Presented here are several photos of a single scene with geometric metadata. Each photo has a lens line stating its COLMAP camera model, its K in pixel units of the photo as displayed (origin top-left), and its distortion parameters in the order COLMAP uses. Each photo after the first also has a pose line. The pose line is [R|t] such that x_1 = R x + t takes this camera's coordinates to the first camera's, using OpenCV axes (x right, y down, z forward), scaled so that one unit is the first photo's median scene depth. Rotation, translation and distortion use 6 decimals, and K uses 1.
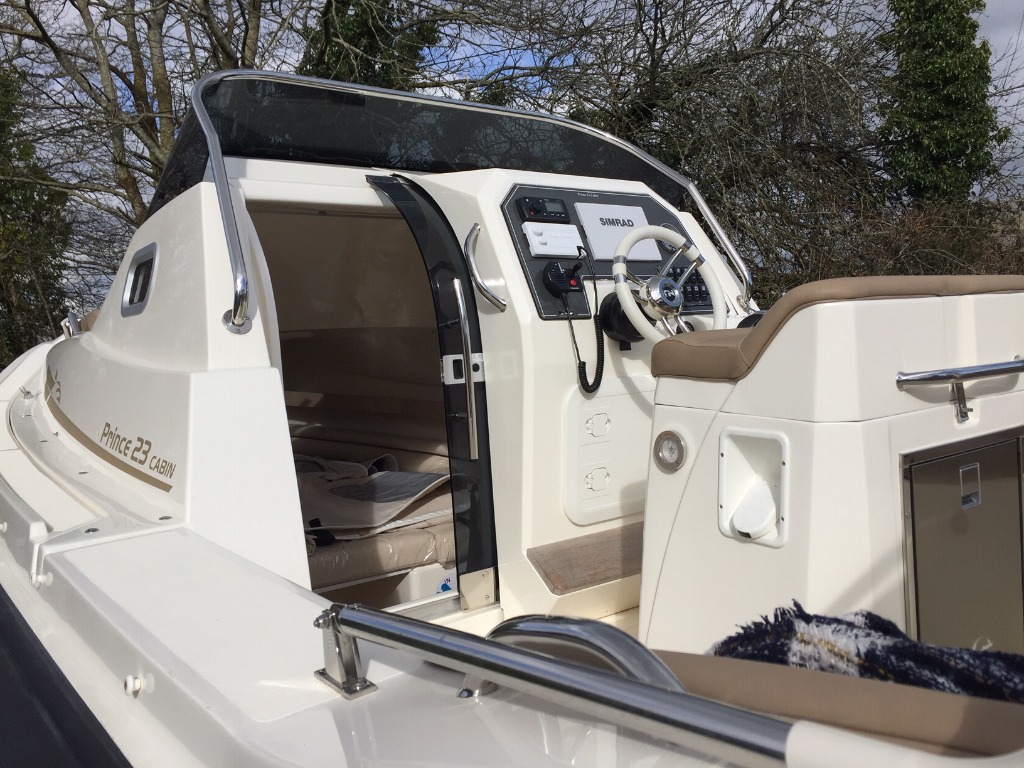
lens RADIAL K [[866.0, 0, 512.0], [0, 866.0, 384.0], [0, 0, 1]] dist [0.011878, 0.005312]
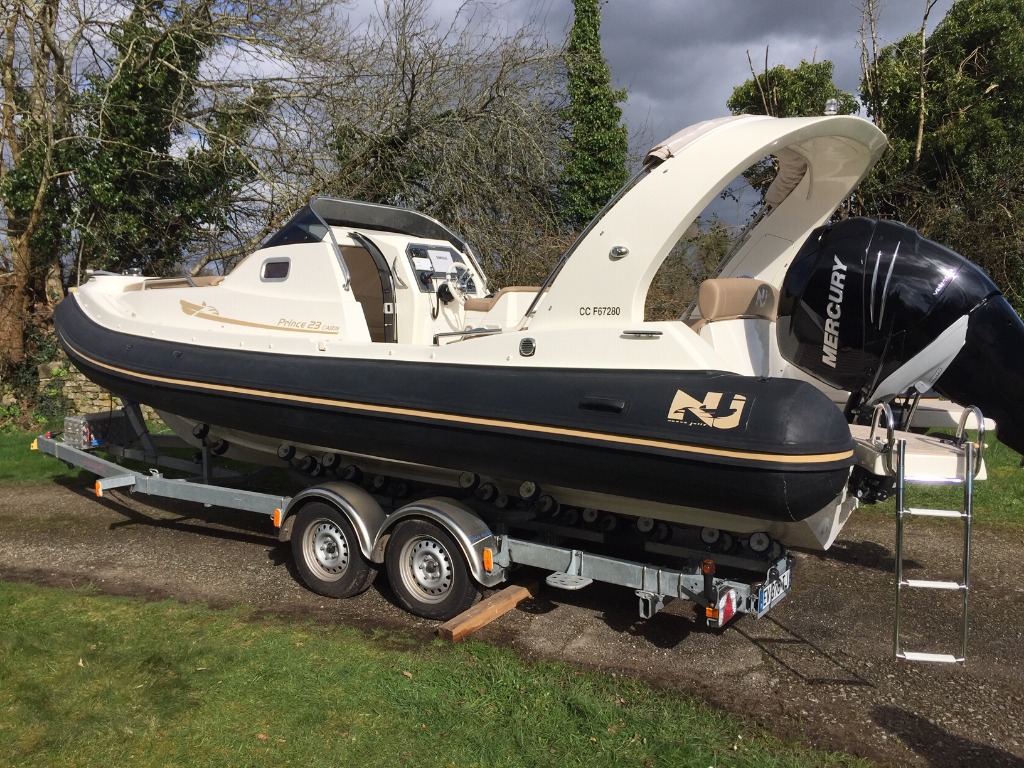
lens RADIAL K [[866.0, 0, 512.0], [0, 866.0, 384.0], [0, 0, 1]] dist [0.011878, 0.005312]
pose [[0.945012, 0.020630, 0.326384, -0.586378], [-0.028307, 0.999423, 0.018787, 0.161994], [-0.325808, -0.026993, 0.945051, -1.762572]]
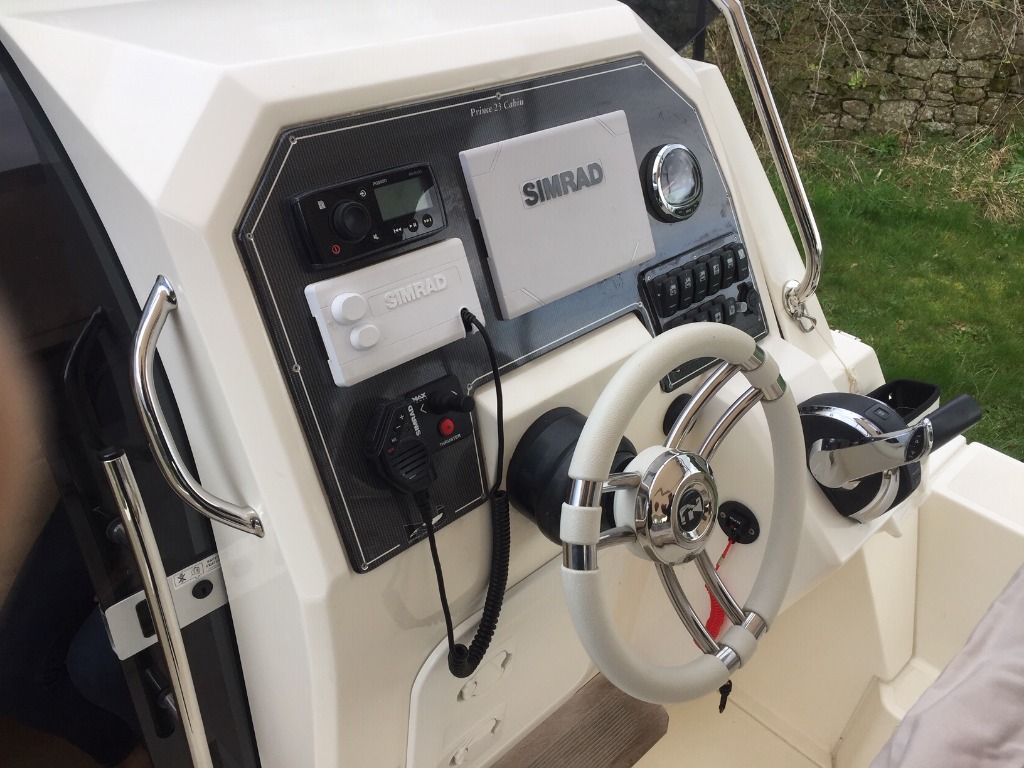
lens RADIAL K [[866.0, 0, 512.0], [0, 866.0, 384.0], [0, 0, 1]] dist [0.011878, 0.005312]
pose [[0.984301, 0.004474, 0.176439, 0.031248], [-0.094076, 0.859130, 0.503036, -0.324442], [-0.149333, -0.511738, 0.846064, 0.670049]]
